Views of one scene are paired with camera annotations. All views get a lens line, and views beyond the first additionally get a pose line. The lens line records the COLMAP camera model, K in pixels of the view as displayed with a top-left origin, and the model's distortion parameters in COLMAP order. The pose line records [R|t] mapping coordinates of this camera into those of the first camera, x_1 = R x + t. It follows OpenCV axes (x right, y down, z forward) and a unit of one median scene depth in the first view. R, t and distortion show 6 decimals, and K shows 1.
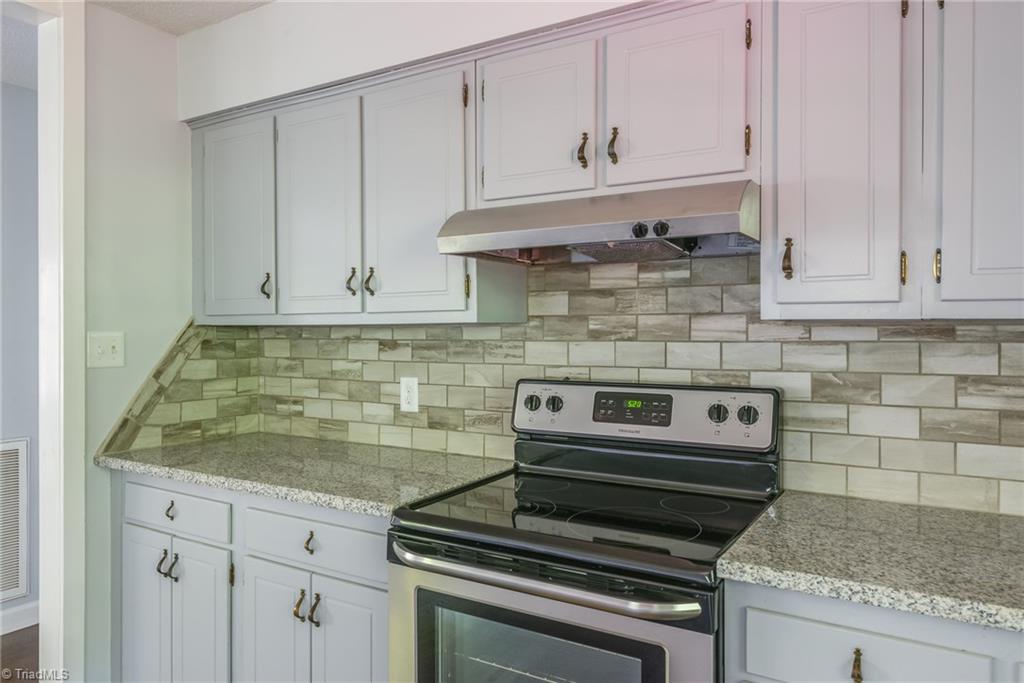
lens RADIAL K [[699.7, 0, 487.0], [0, 699.7, 331.4], [0, 0, 1]] dist [0.003820, -0.004518]
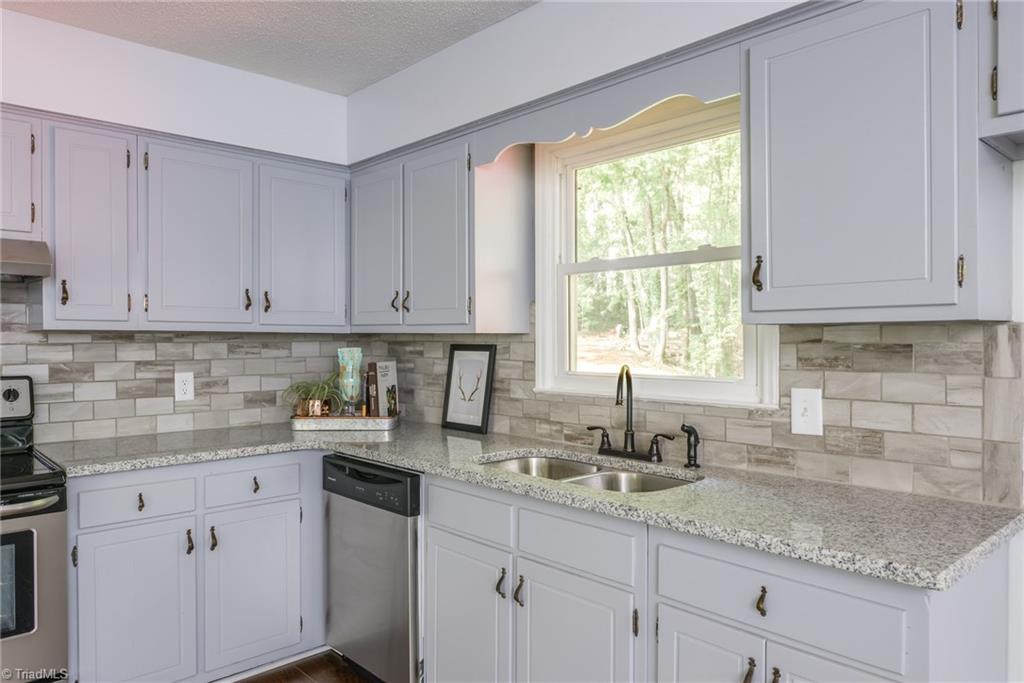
lens RADIAL K [[699.7, 0, 509.6], [0, 699.7, 343.8], [0, 0, 1]] dist [0.003820, -0.004518]
pose [[0.258920, -0.010148, 0.965845, -0.713394], [0.001222, 0.999947, 0.010179, 0.000386], [-0.965898, -0.001455, 0.258919, -0.346978]]
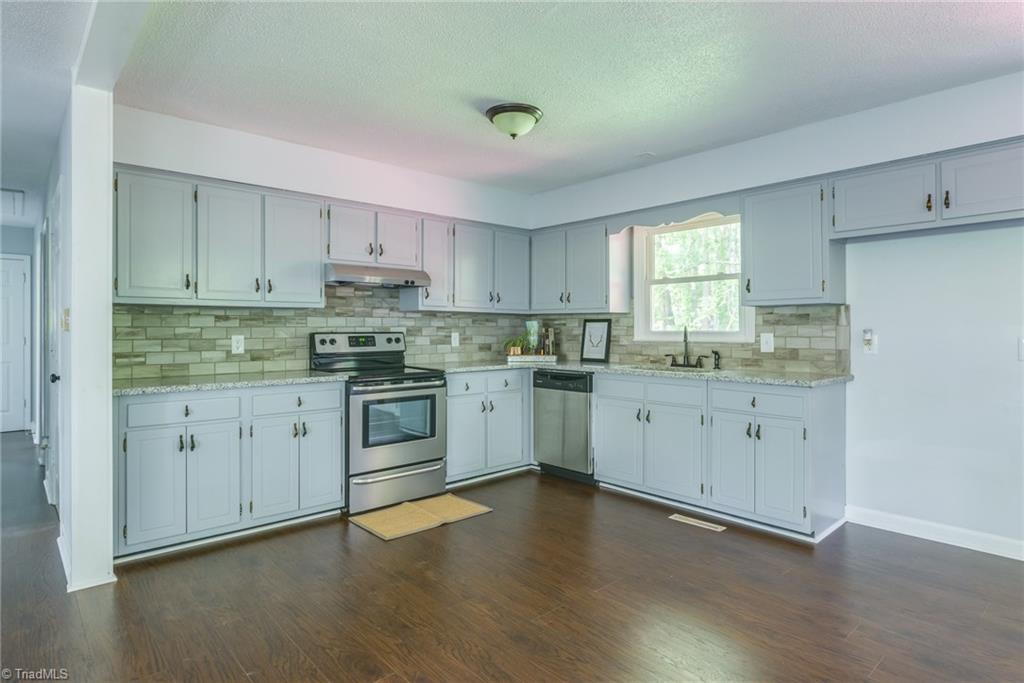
lens RADIAL K [[559.2, 0, 509.2], [0, 559.2, 328.2], [0, 0, 1]] dist [-0.006927, -0.000103]
pose [[0.271626, 0.000264, 0.962403, -1.802802], [0.000606, 1.000000, -0.000445, 0.062590], [-0.962403, 0.000704, 0.271626, -0.152490]]
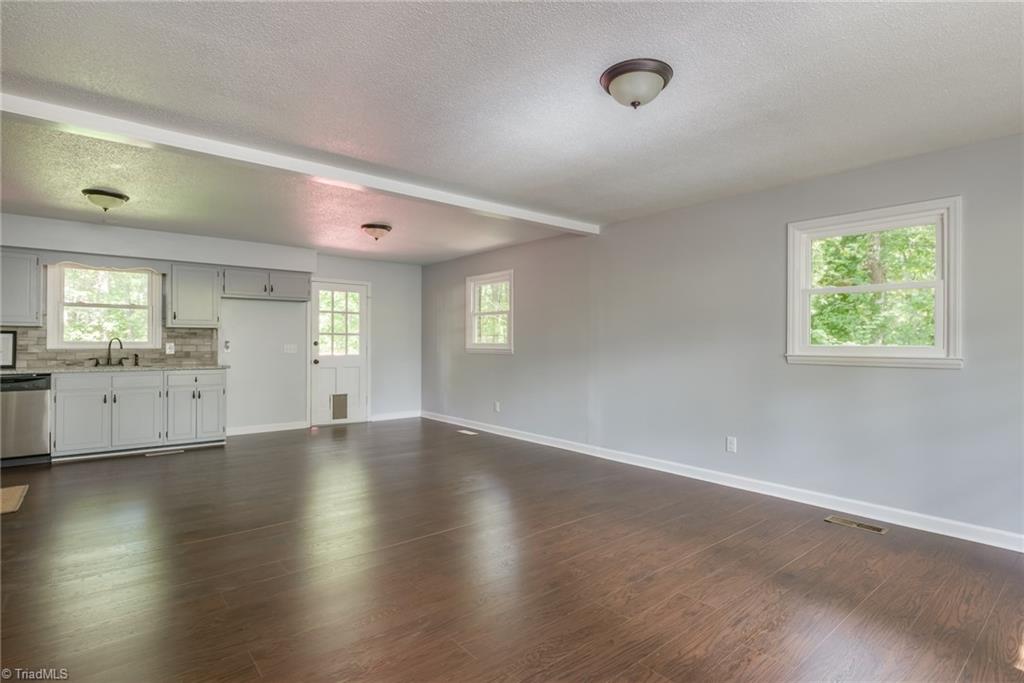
lens RADIAL K [[525.8, 0, 511.6], [0, 525.8, 342.0], [0, 0, 1]] dist [0.001820, -0.000752]
pose [[-0.950895, -0.006391, 0.309446, -2.658445], [-0.007074, 0.999974, -0.001085, 0.063143], [-0.309431, -0.003221, -0.950916, 2.001598]]
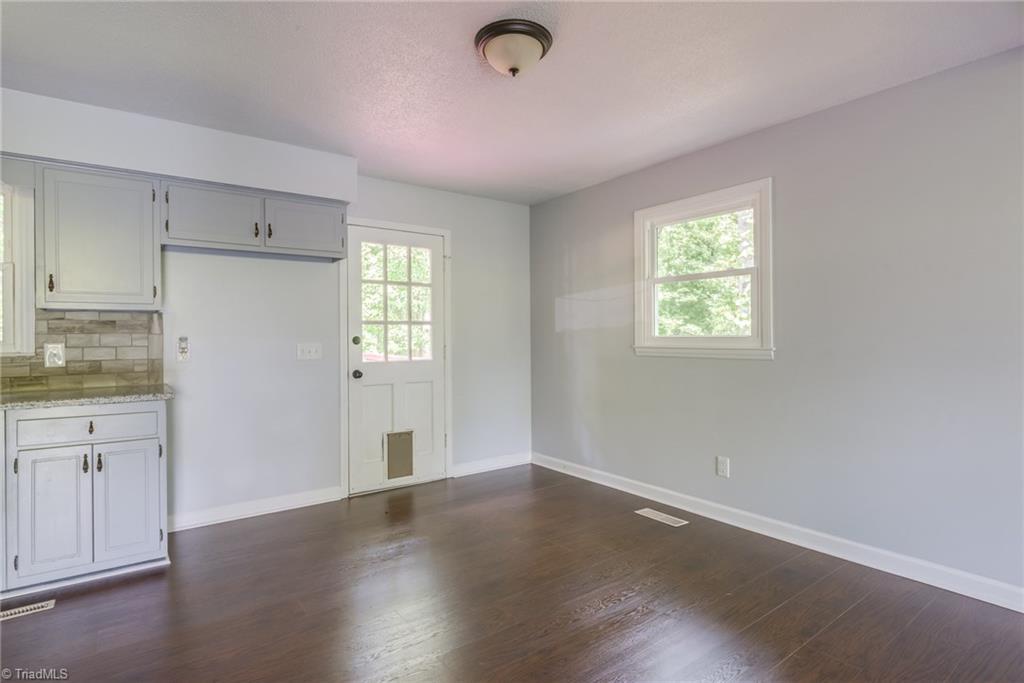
lens RADIAL K [[525.8, 0, 508.7], [0, 525.8, 335.9], [0, 0, 1]] dist [0.001820, -0.000752]
pose [[-0.931849, 0.003659, 0.362827, -1.384486], [0.004078, 0.999992, 0.000388, 0.063876], [-0.362822, 0.001841, -0.931857, 0.460097]]
